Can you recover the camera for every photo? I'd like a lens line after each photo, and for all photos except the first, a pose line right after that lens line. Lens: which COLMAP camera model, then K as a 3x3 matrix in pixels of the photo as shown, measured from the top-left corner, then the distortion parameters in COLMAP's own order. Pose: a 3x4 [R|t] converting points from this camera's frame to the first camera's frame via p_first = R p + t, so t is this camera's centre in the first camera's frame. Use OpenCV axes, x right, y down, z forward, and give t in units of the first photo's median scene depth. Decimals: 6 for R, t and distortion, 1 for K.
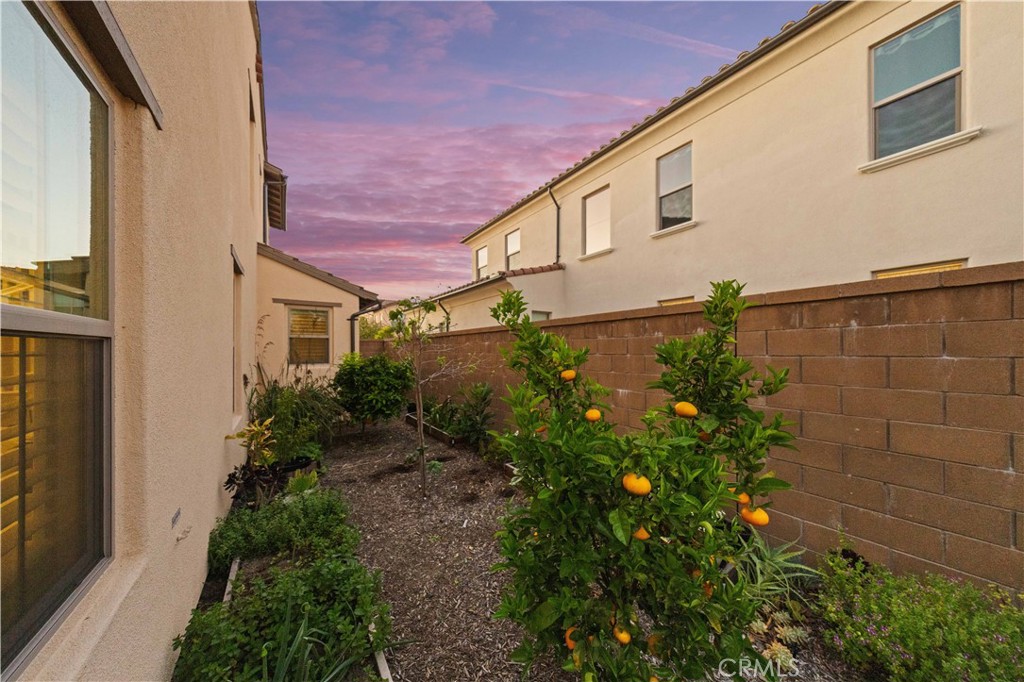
lens RADIAL K [[315.5, 0, 511.9], [0, 315.5, 347.3], [0, 0, 1]] dist [0.006025, 0.000014]
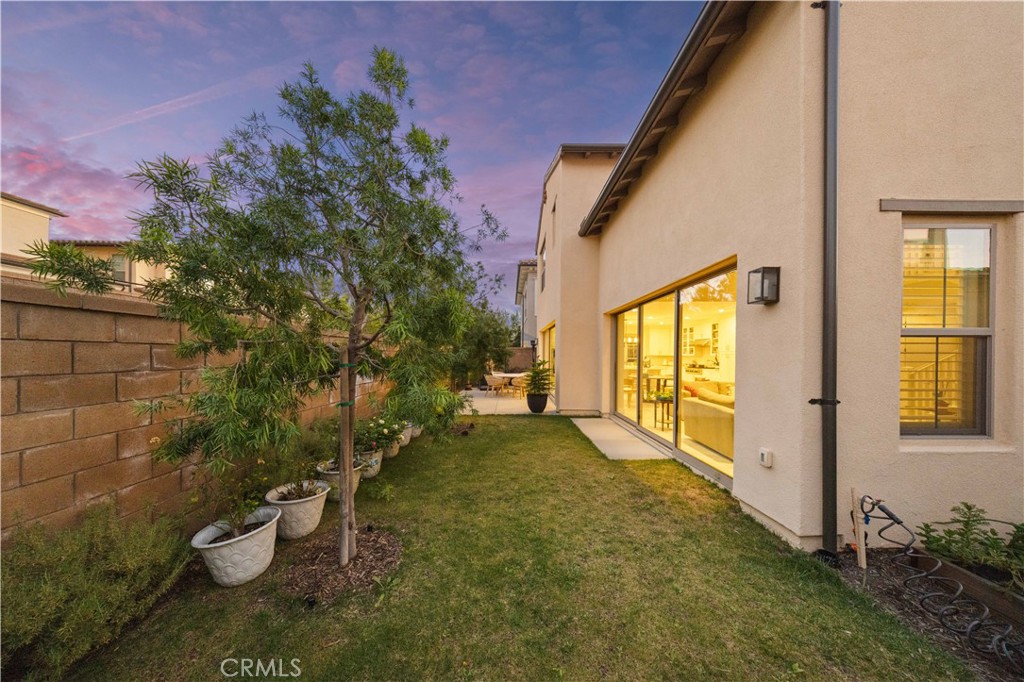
lens RADIAL K [[303.6, 0, 508.3], [0, 303.6, 357.1], [0, 0, 1]] dist [-0.000741, -0.000178]
pose [[-0.589369, 0.010265, -0.807798, 1.278168], [0.008333, 0.999943, 0.006627, 0.042929], [0.807821, -0.002826, -0.589422, -0.231611]]
